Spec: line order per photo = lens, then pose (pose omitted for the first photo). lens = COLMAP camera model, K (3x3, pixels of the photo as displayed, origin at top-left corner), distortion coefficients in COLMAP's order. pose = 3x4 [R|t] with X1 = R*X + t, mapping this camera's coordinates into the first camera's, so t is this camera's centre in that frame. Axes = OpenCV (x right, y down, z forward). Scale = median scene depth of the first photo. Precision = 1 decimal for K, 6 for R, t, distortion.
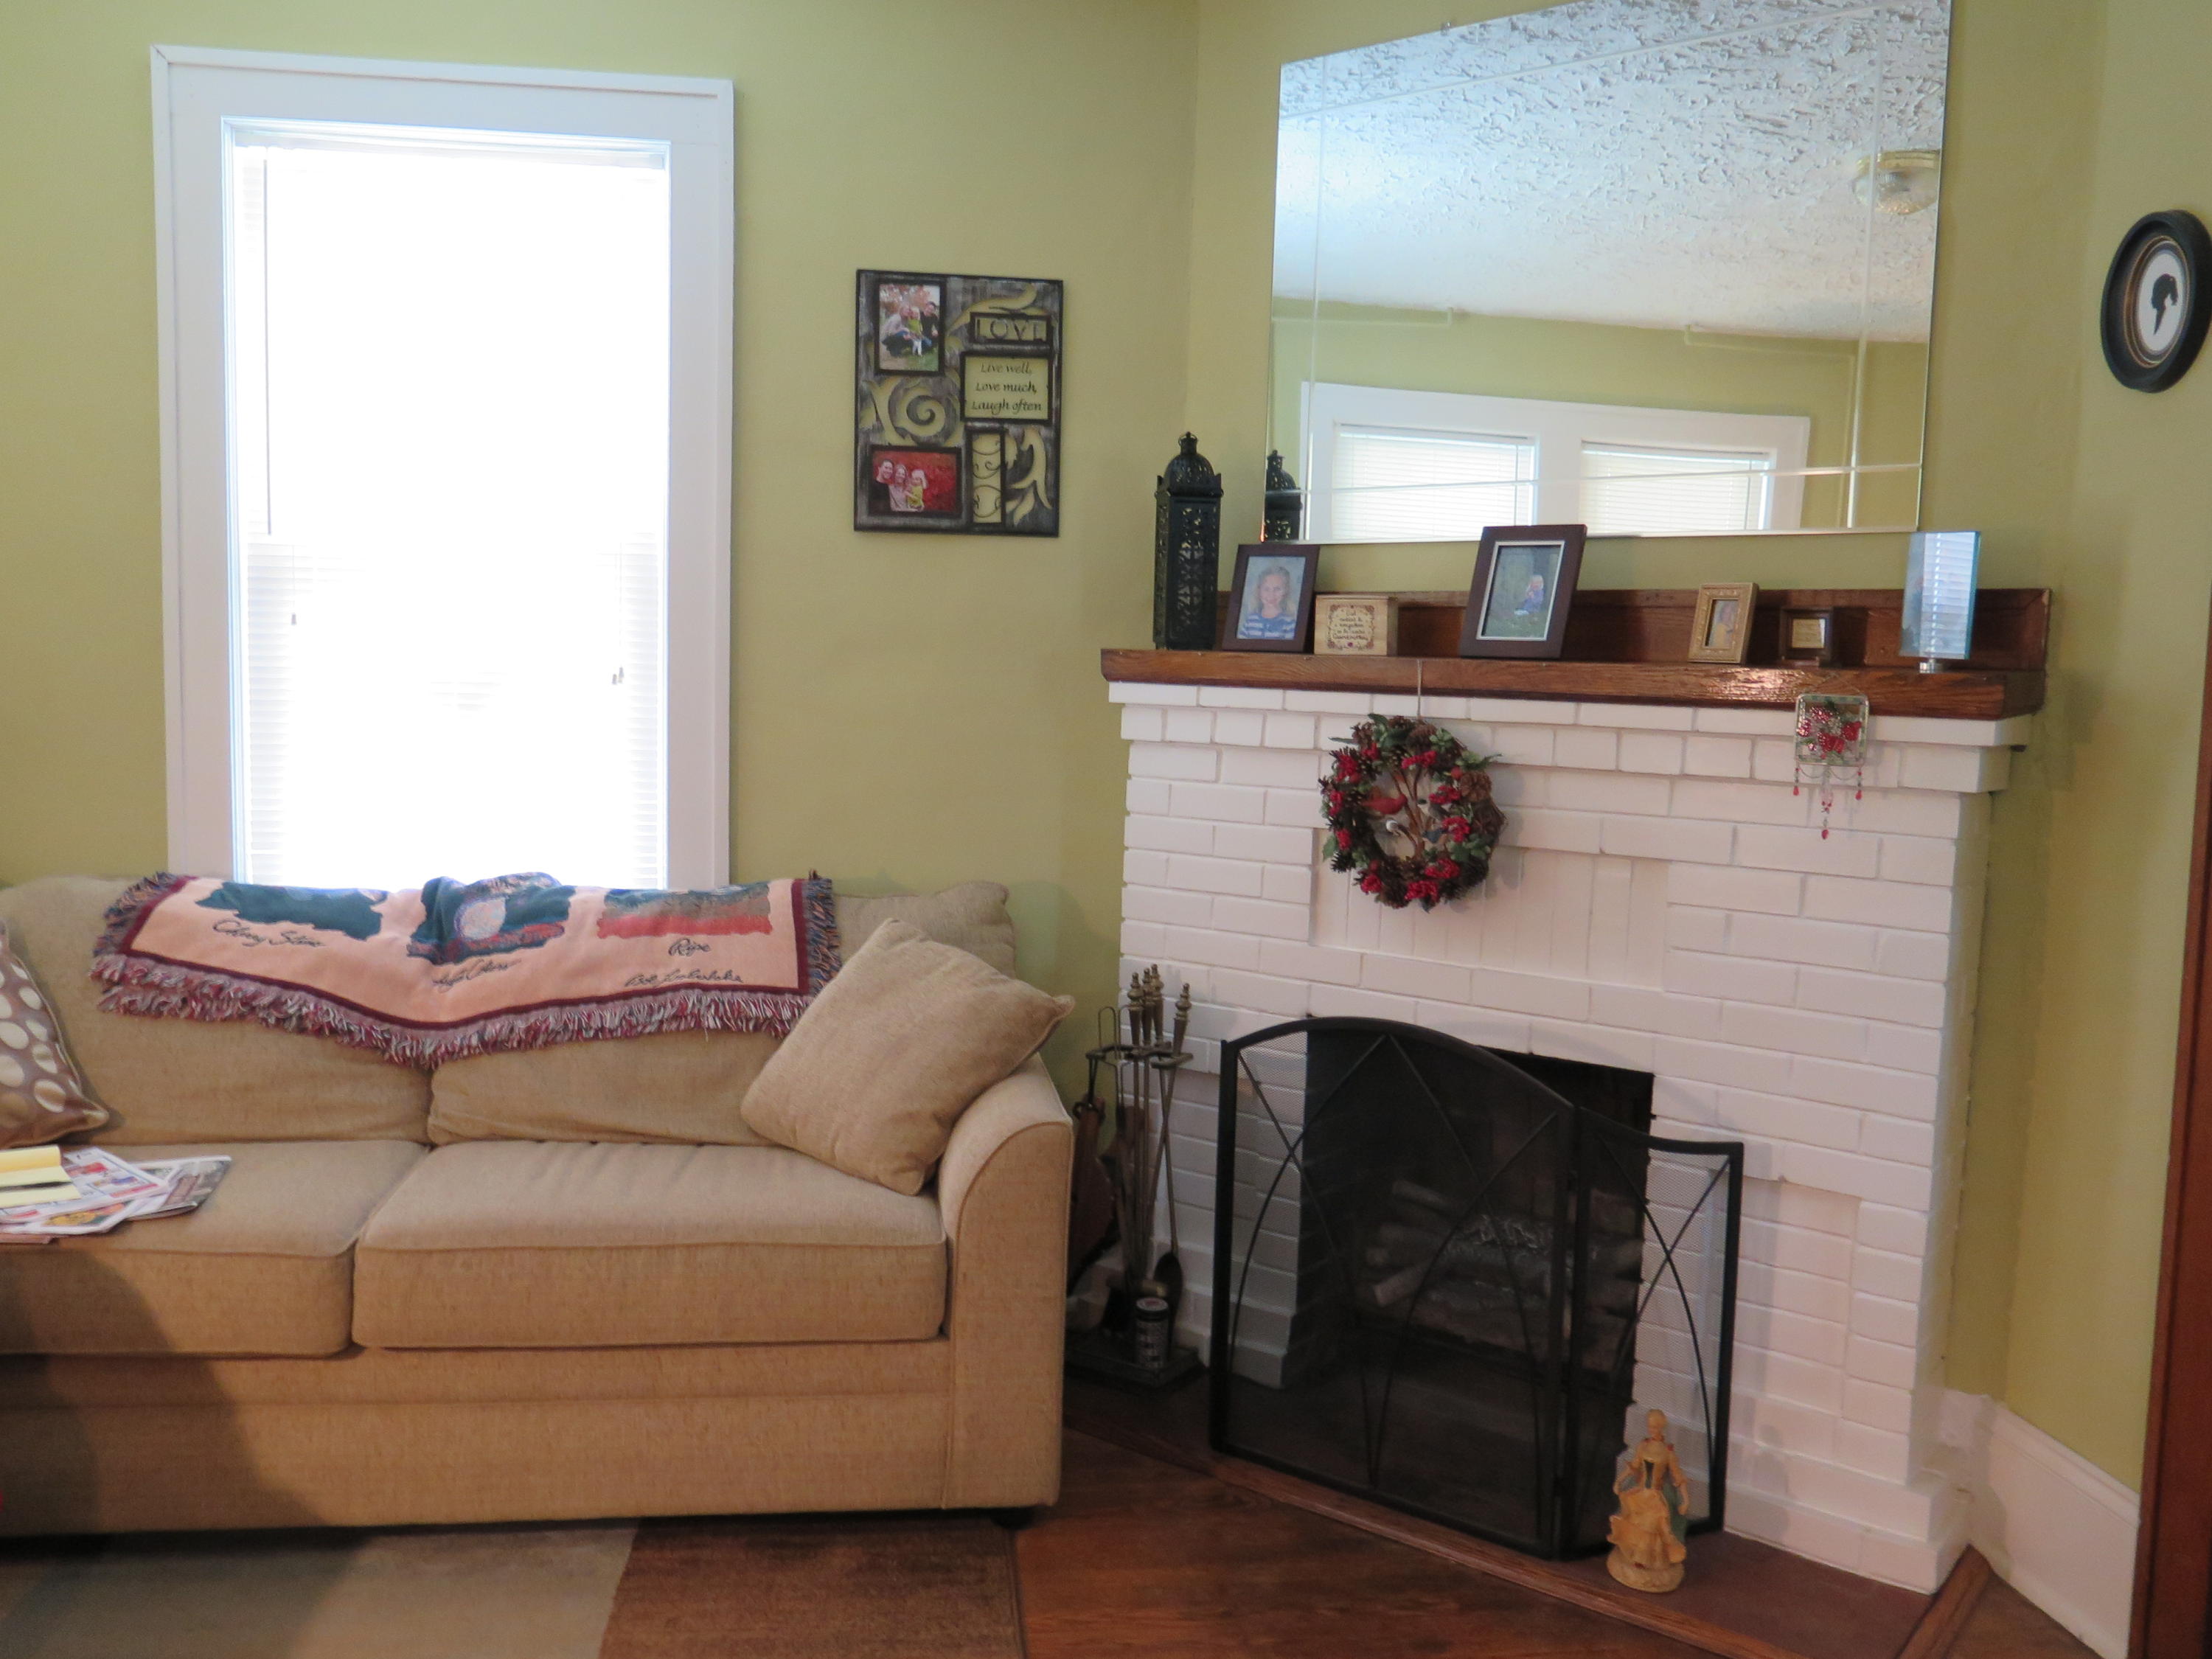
lens RADIAL K [[1852.8, 0, 1096.9], [0, 1852.8, 827.3], [0, 0, 1]] dist [-0.017096, 0.004887]
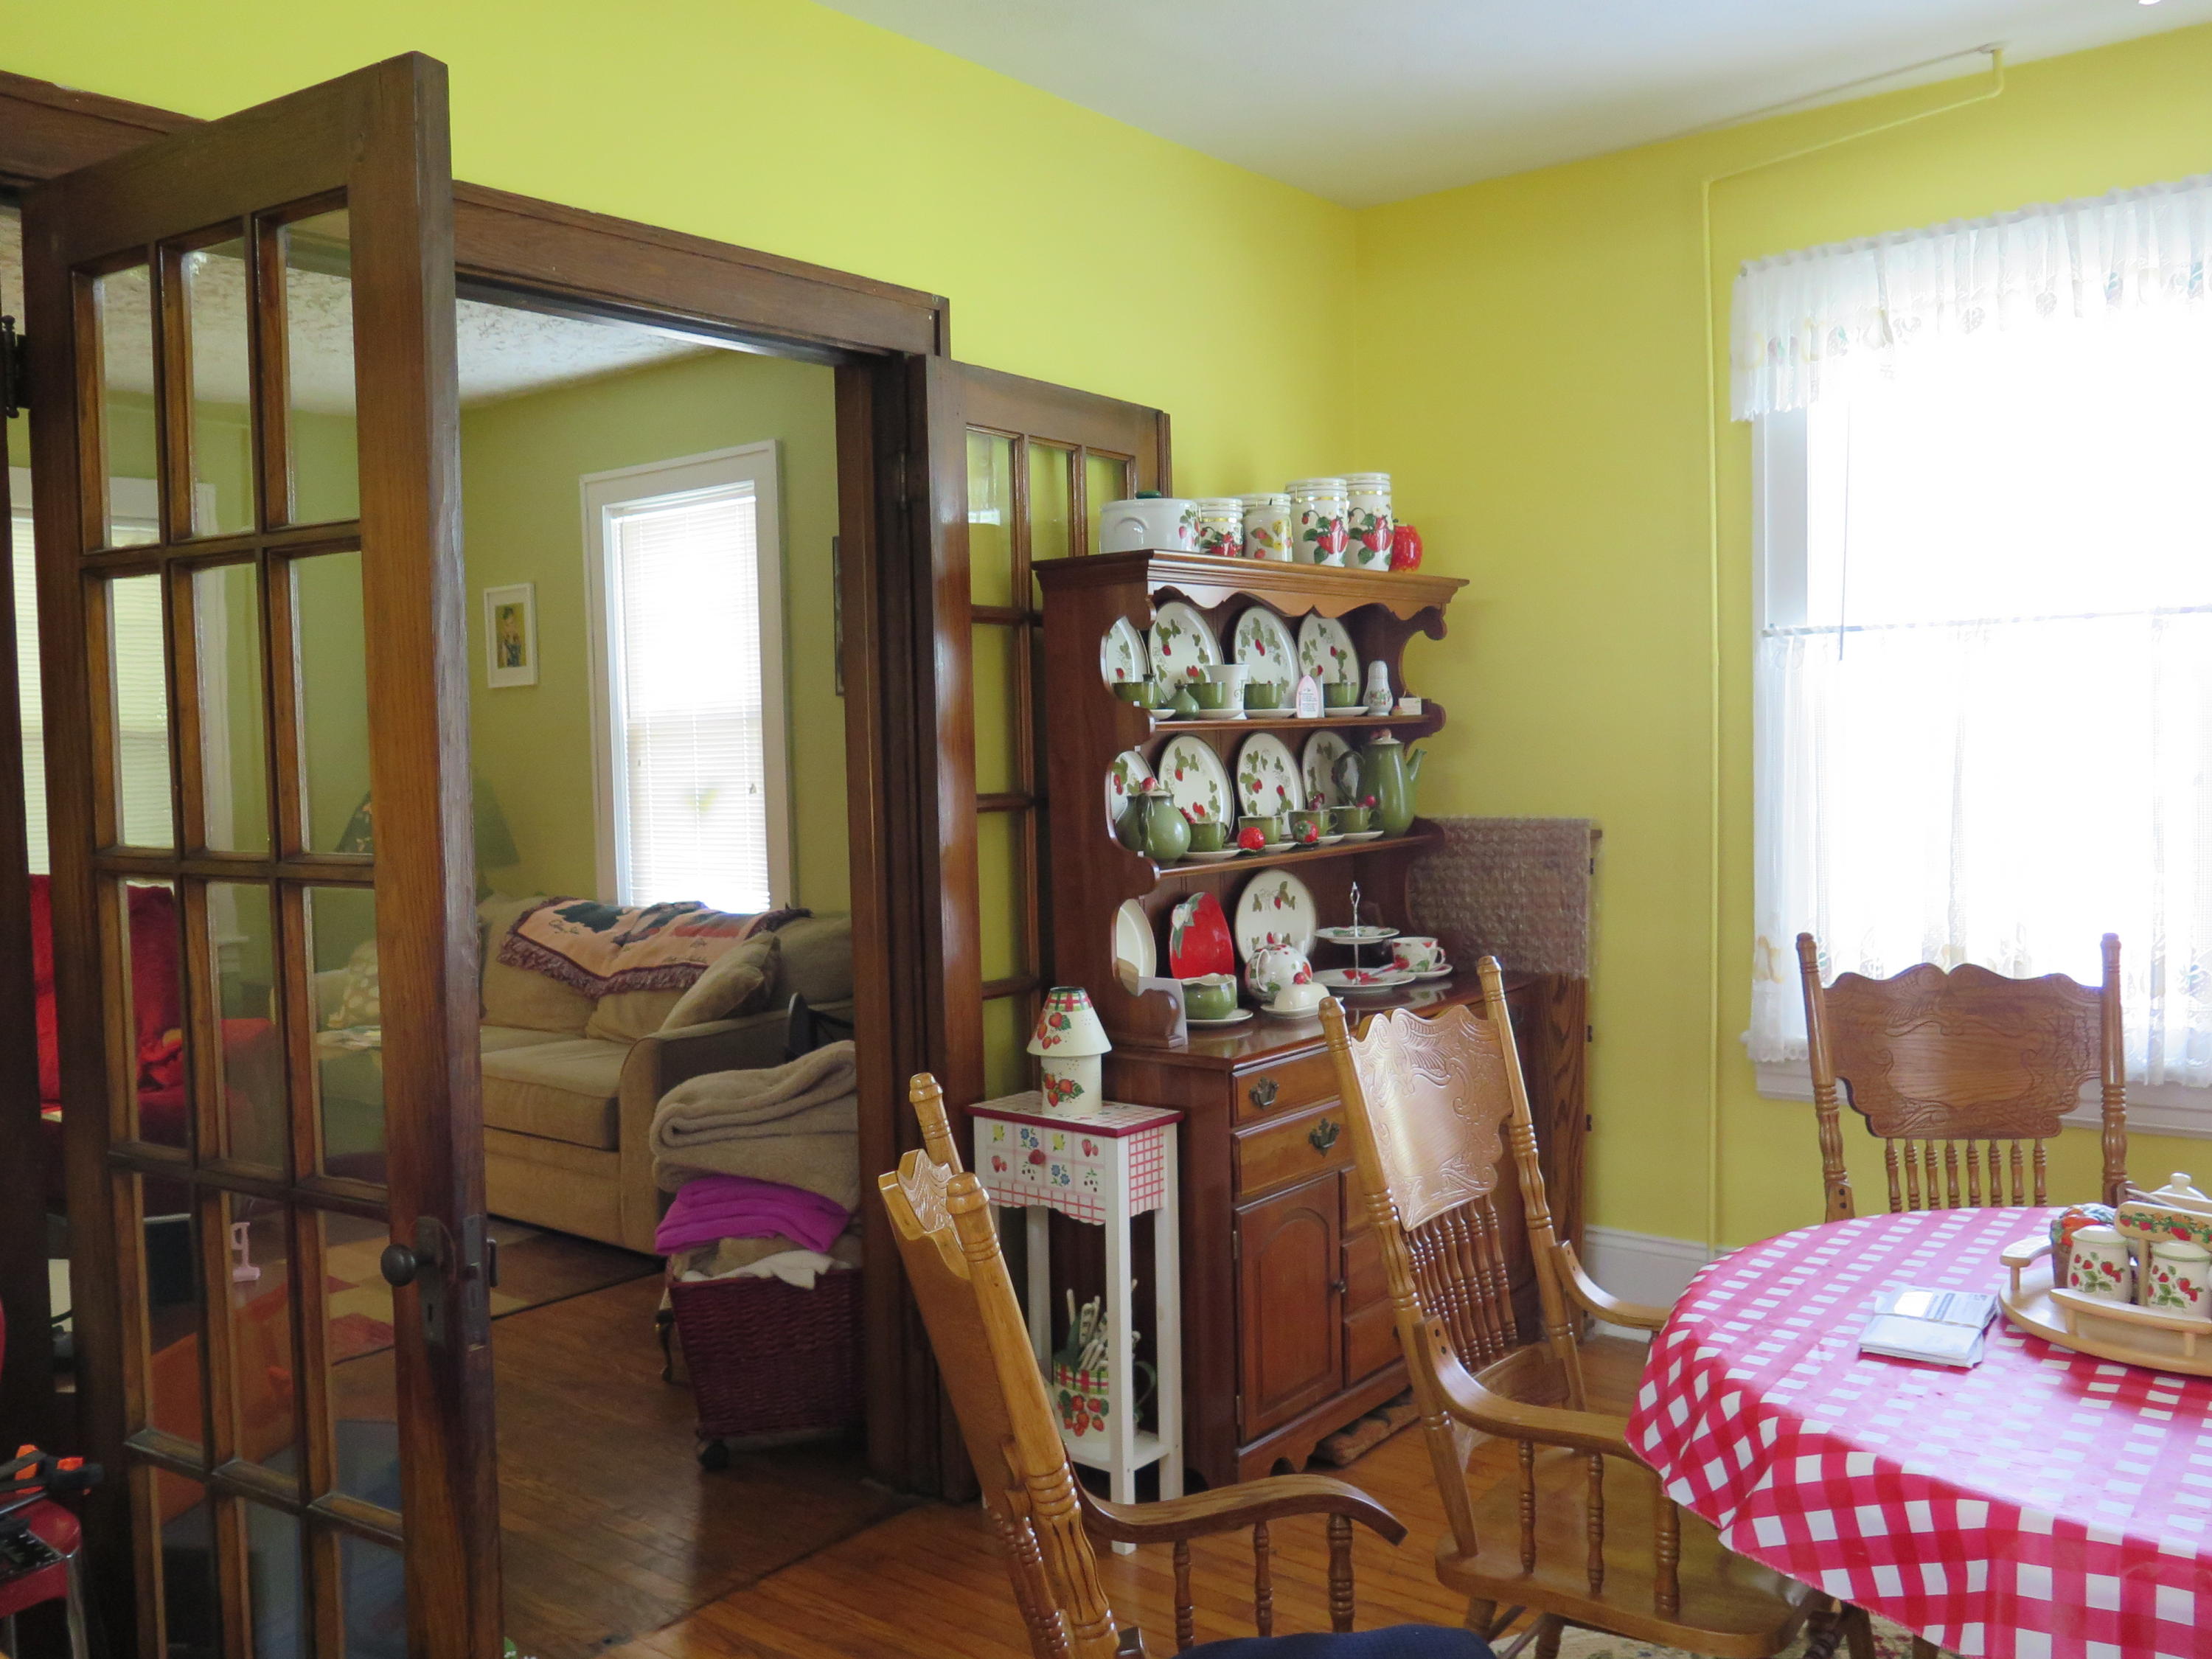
lens RADIAL K [[1852.8, 0, 1105.6], [0, 1852.8, 830.7], [0, 0, 1]] dist [-0.017096, 0.004887]
pose [[0.681791, -0.007670, -0.731507, 1.424938], [-0.022049, 0.999275, -0.031028, 0.003525], [0.731215, 0.037284, 0.681128, 0.084266]]
